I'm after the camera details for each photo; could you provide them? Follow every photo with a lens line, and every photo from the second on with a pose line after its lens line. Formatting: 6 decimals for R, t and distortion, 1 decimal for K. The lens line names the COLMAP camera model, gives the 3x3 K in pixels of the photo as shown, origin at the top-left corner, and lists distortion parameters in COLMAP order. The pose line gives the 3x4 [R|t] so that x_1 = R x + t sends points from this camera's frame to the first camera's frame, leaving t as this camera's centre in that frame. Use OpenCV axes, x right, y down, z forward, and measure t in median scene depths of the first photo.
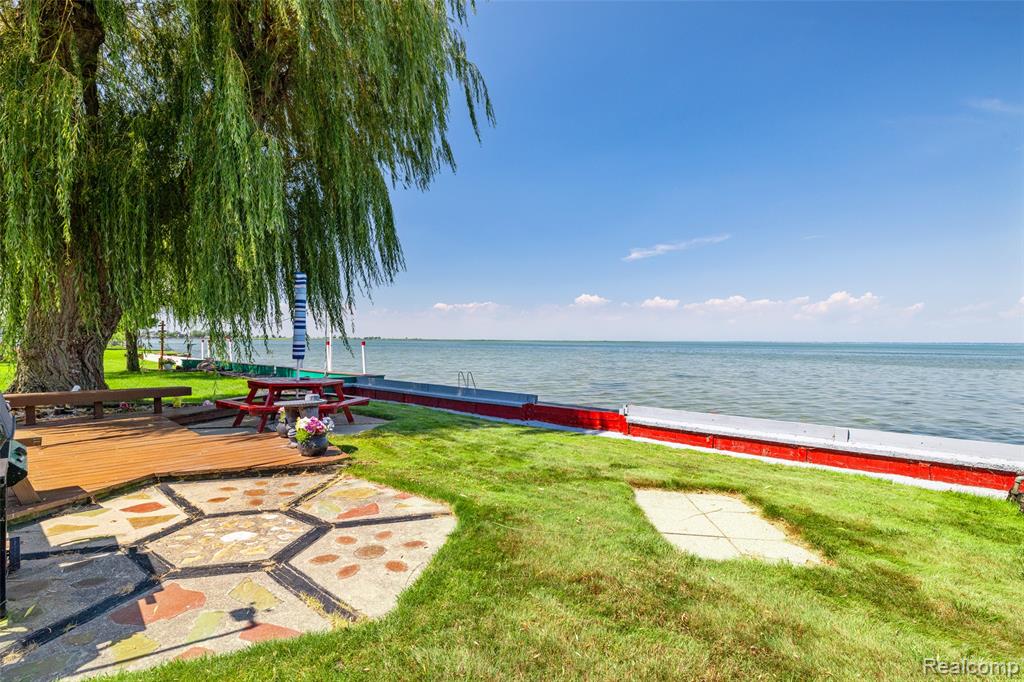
lens RADIAL K [[493.0, 0, 513.5], [0, 493.0, 338.9], [0, 0, 1]] dist [-0.000665, -0.000532]
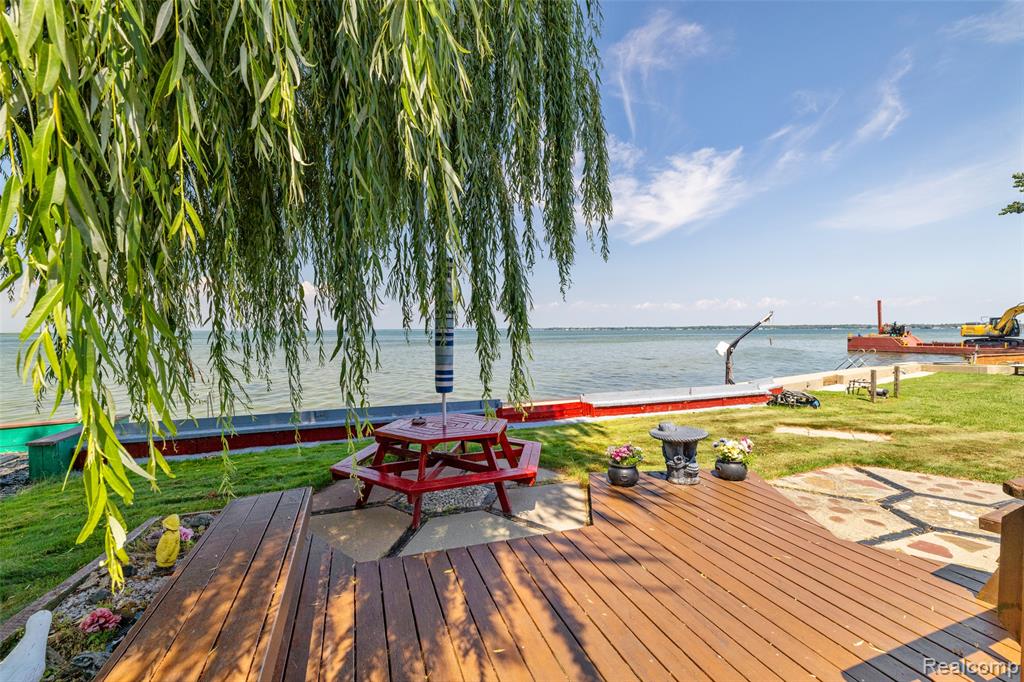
lens RADIAL K [[444.8, 0, 514.6], [0, 444.8, 337.8], [0, 0, 1]] dist [-0.002323, -0.000522]
pose [[0.477996, -0.025179, 0.878001, -0.933297], [0.010488, 0.999681, 0.022959, -0.044977], [-0.878299, -0.001766, 0.478108, 0.648564]]
